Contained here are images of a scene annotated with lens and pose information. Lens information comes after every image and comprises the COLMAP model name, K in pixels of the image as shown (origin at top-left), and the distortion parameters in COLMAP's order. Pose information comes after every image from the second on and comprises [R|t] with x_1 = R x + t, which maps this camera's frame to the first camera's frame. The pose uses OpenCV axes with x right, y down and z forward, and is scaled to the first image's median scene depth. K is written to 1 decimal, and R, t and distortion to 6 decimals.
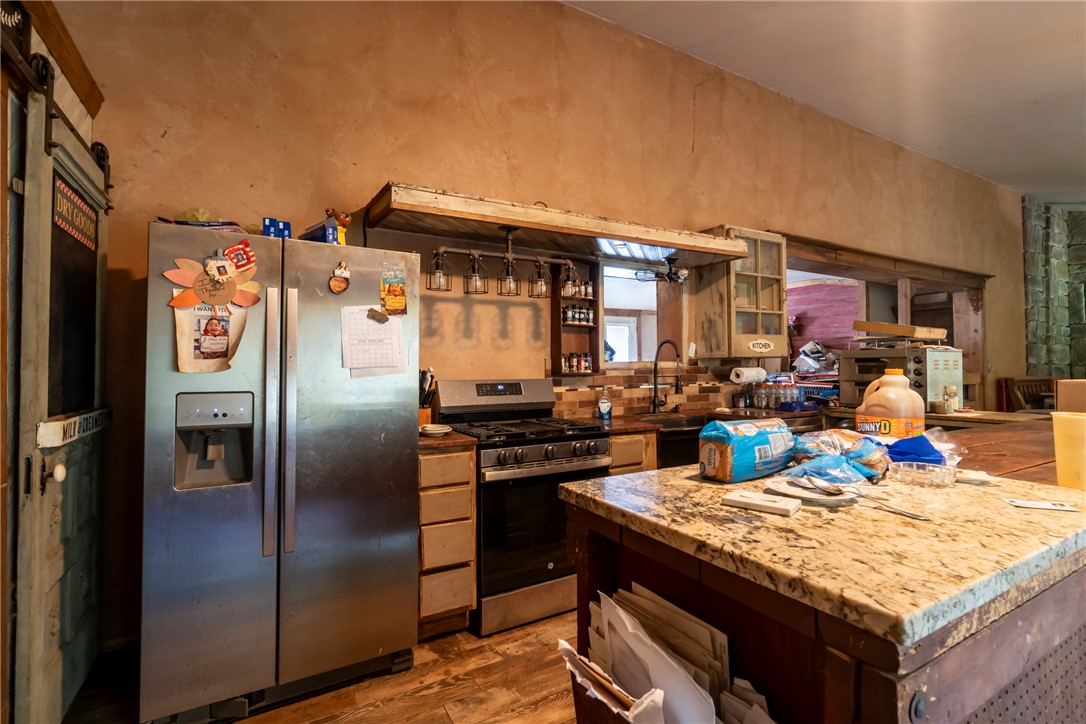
lens RADIAL K [[495.9, 0, 540.0], [0, 495.9, 362.1], [0, 0, 1]] dist [-0.004183, 0.000068]
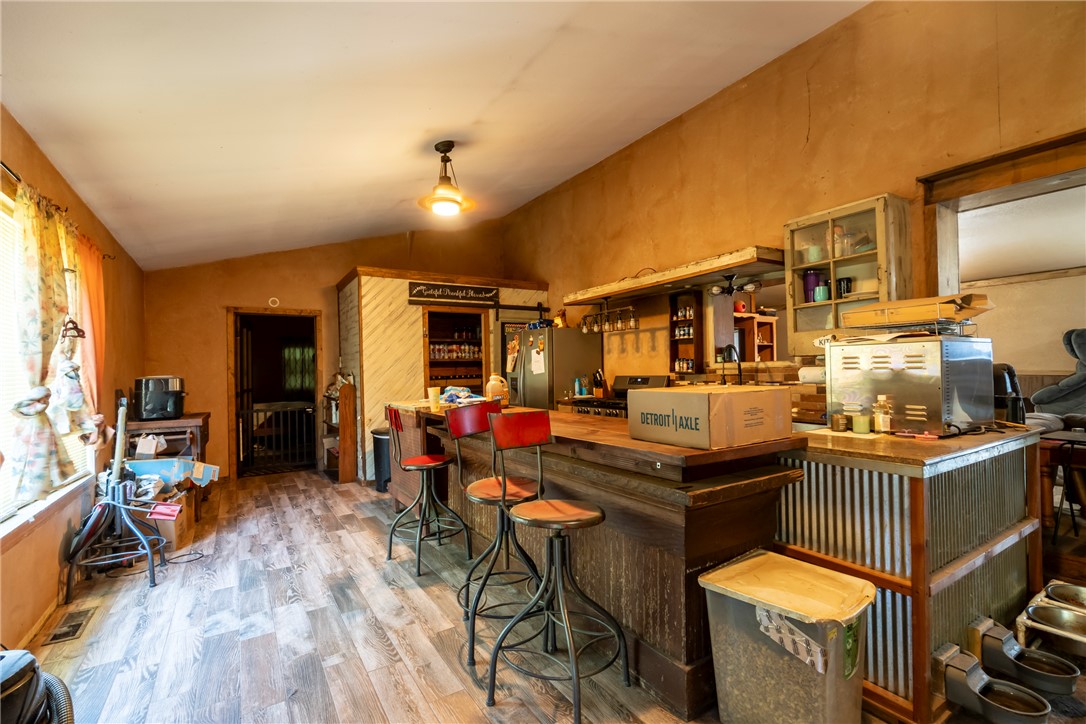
lens RADIAL K [[495.9, 0, 542.5], [0, 495.9, 364.0], [0, 0, 1]] dist [-0.004183, 0.000068]
pose [[0.050969, -0.004530, -0.998690, 1.520472], [0.033419, 0.999437, -0.002828, -0.010796], [0.998141, -0.033231, 0.051092, 0.522060]]
